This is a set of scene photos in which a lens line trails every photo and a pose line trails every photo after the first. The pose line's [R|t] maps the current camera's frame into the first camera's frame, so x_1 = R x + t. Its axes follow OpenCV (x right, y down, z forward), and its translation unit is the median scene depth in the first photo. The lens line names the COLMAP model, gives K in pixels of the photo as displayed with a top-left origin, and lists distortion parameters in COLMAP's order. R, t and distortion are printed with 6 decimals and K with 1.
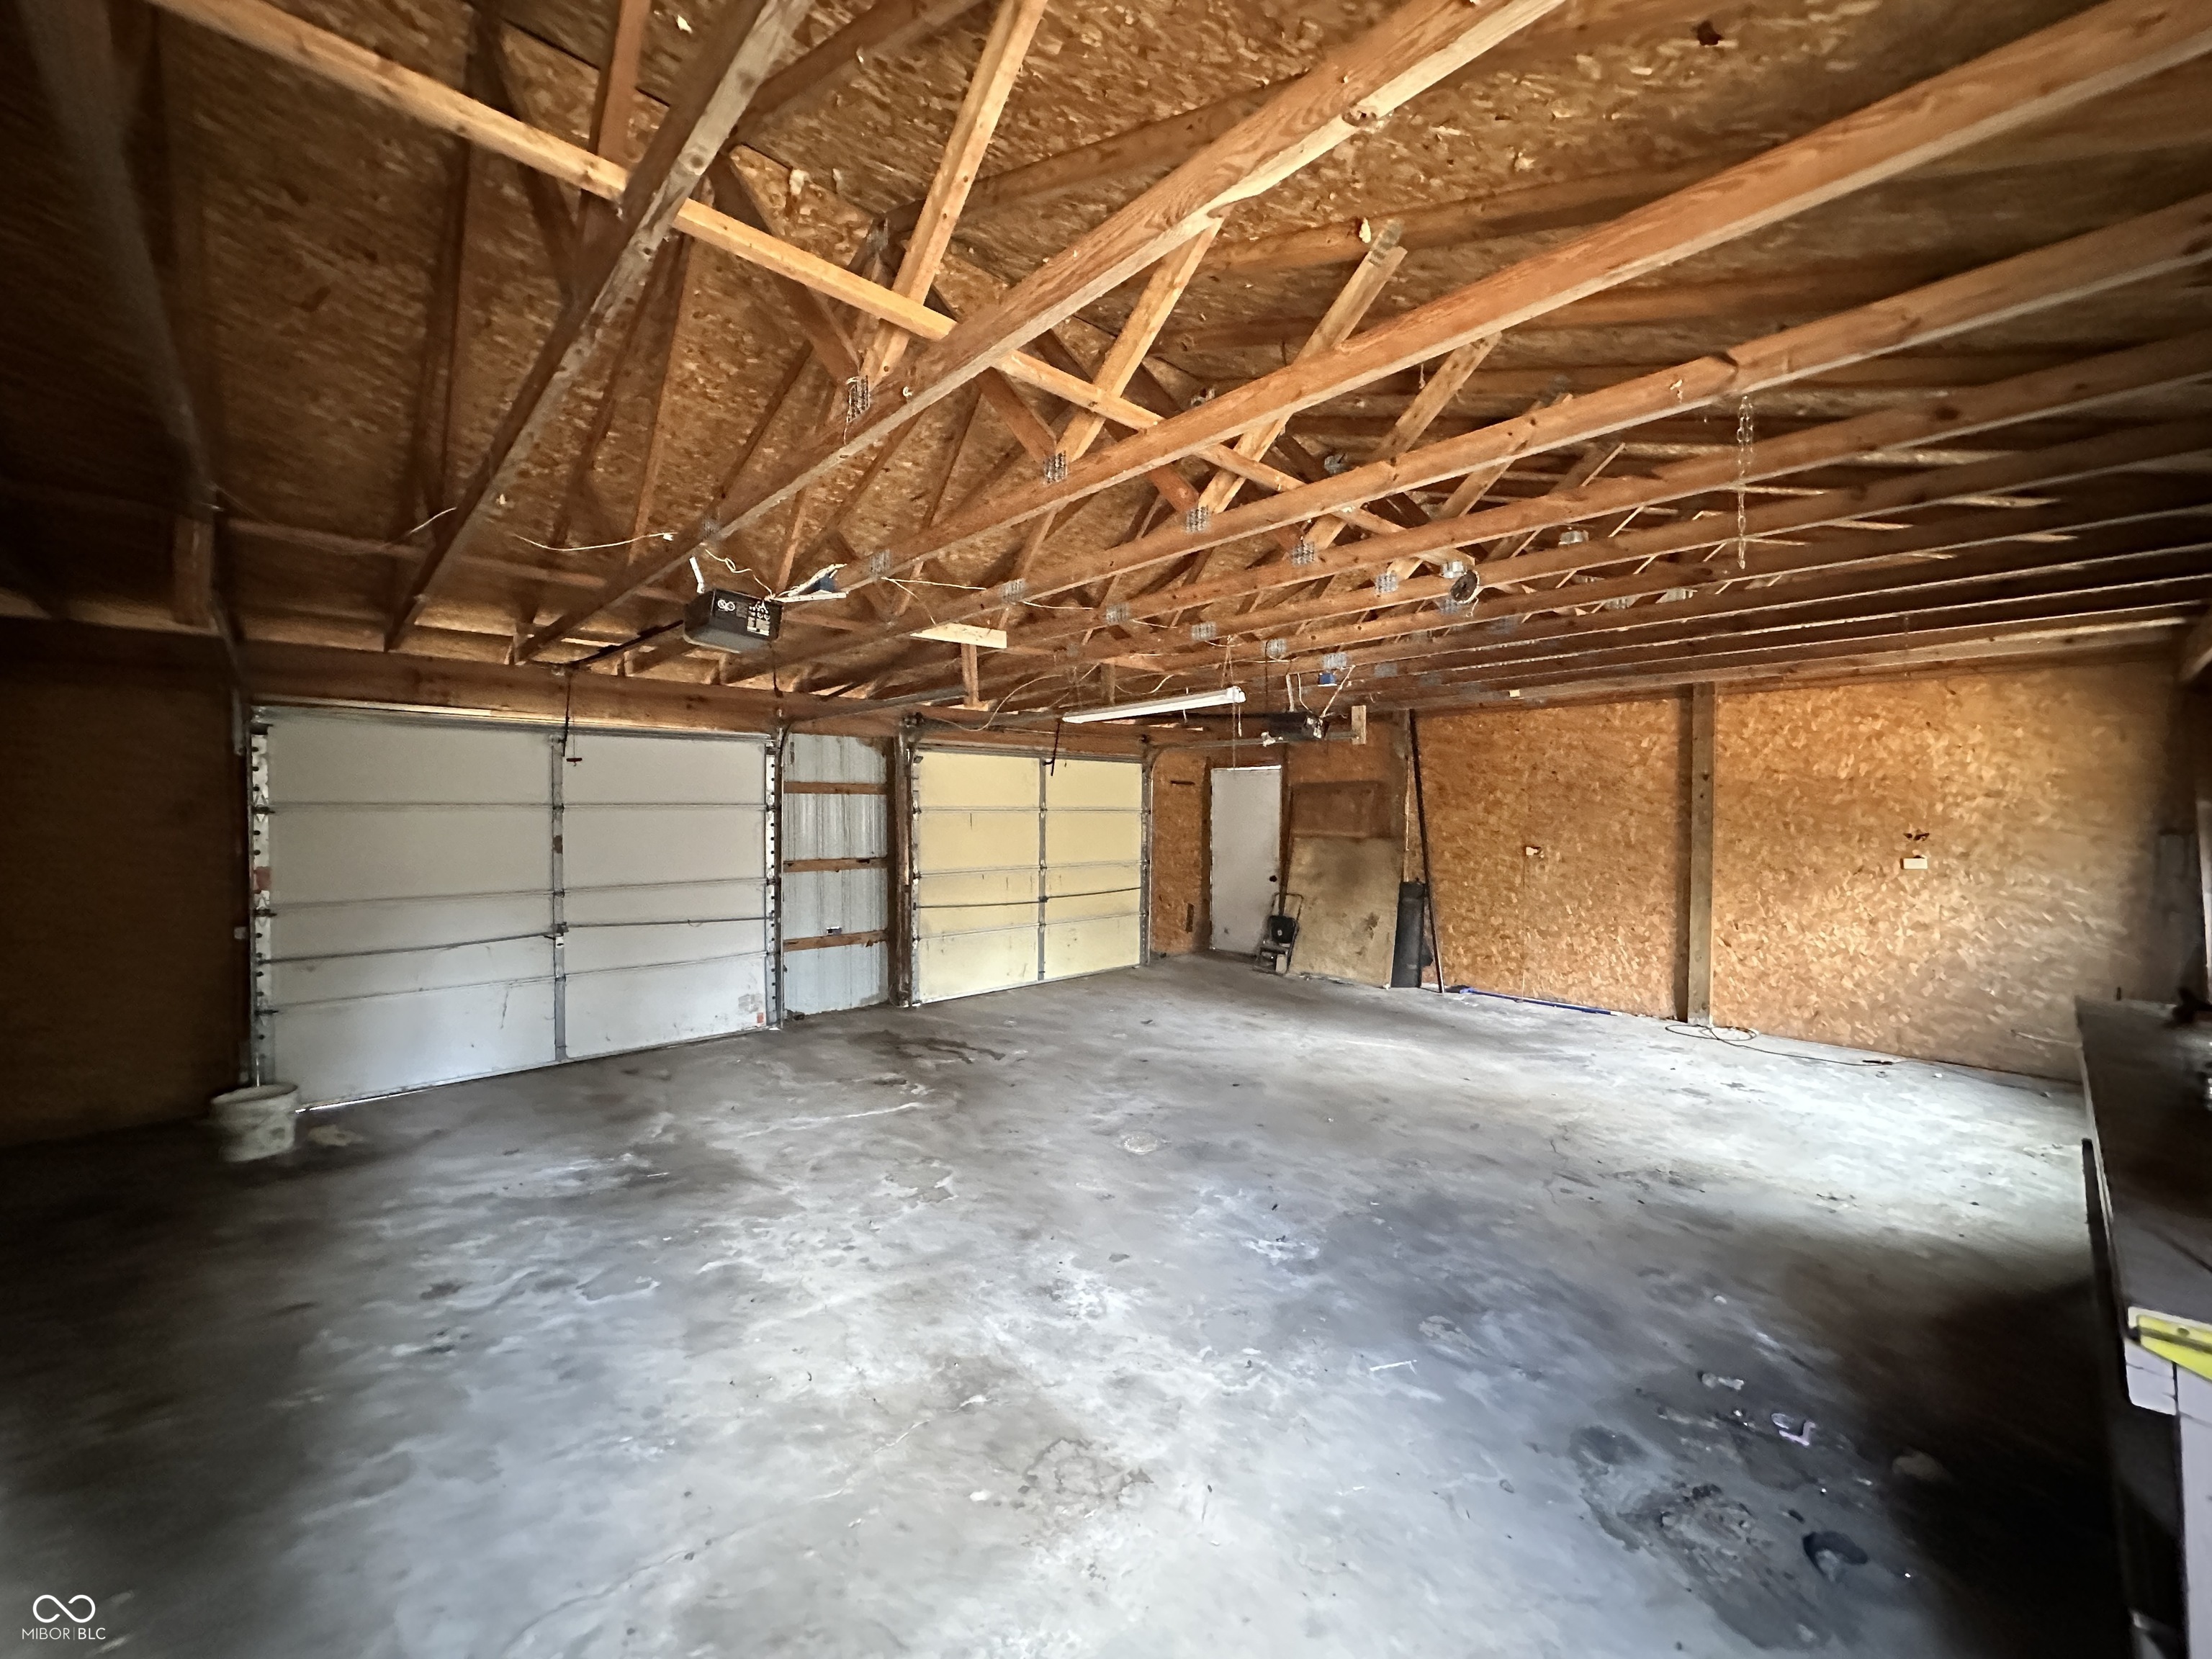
lens RADIAL K [[892.9, 0, 1102.0], [0, 892.9, 824.5], [0, 0, 1]] dist [0.001284, 0.000131]
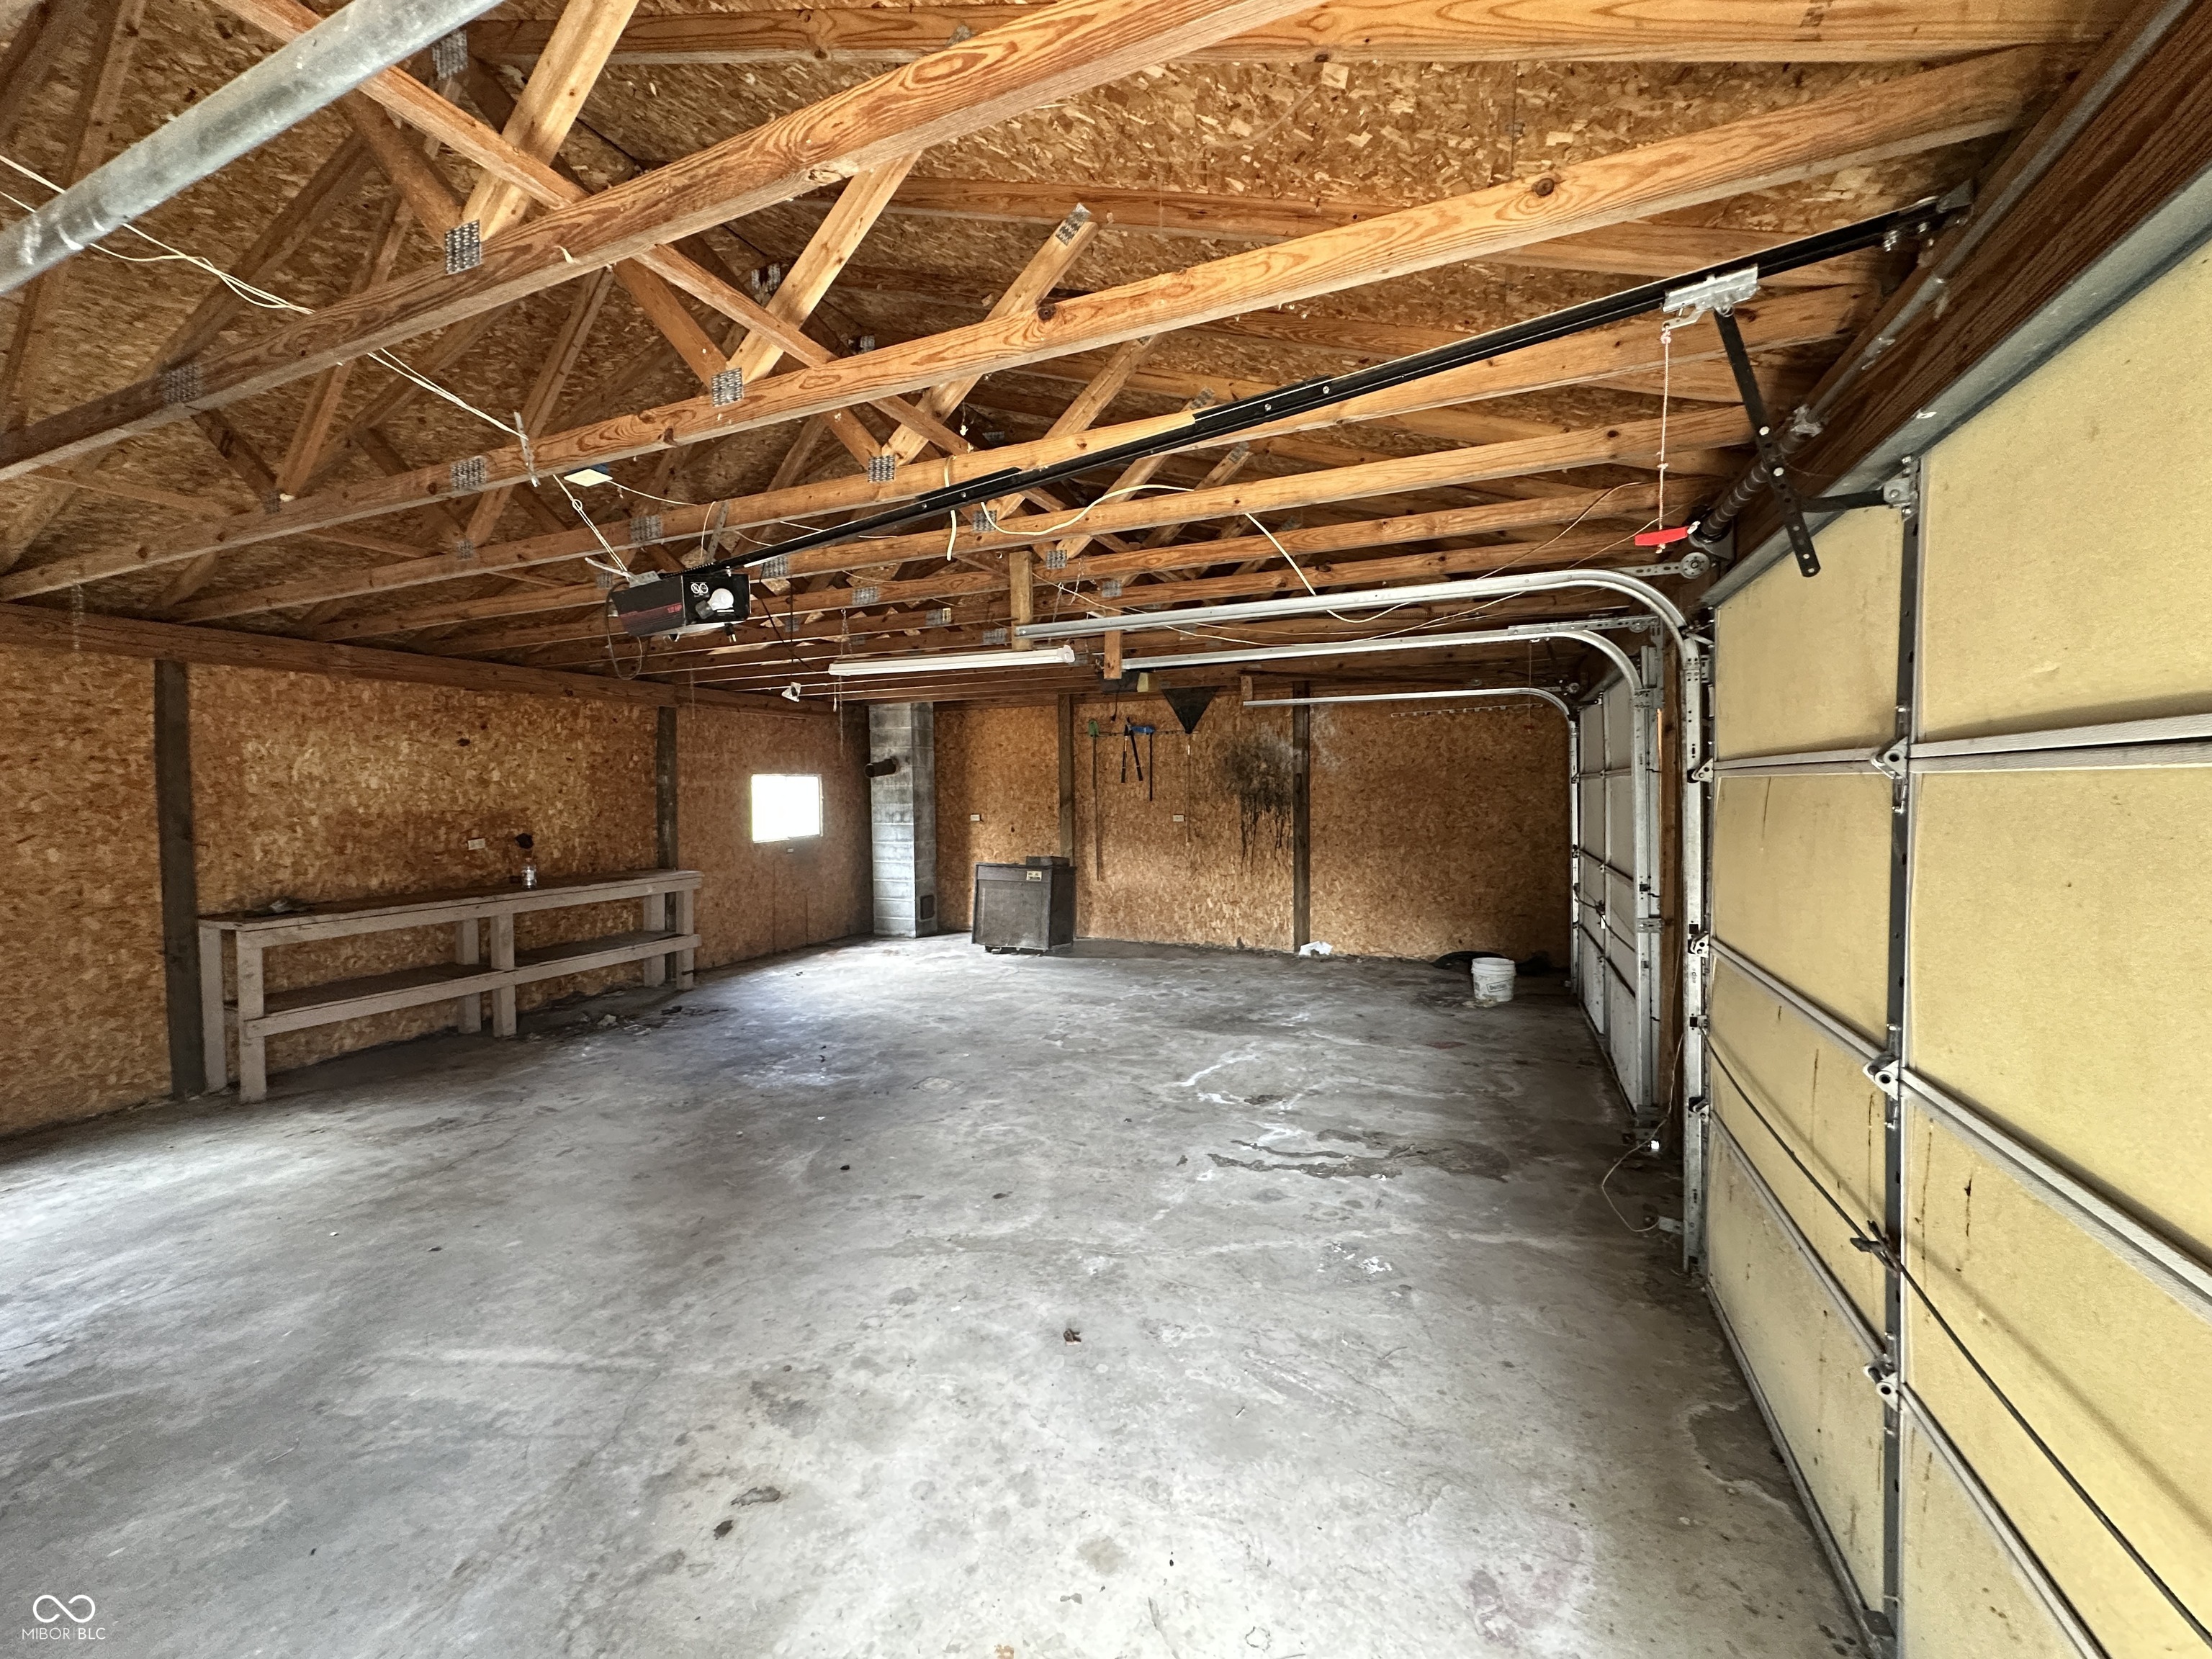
lens RADIAL K [[892.9, 0, 1099.5], [0, 892.9, 818.3], [0, 0, 1]] dist [0.001284, 0.000131]
pose [[-0.917635, 0.025353, -0.396614, 0.257767], [0.007056, 0.998845, 0.047523, -0.023276], [0.397360, 0.040810, -0.916755, 1.852581]]
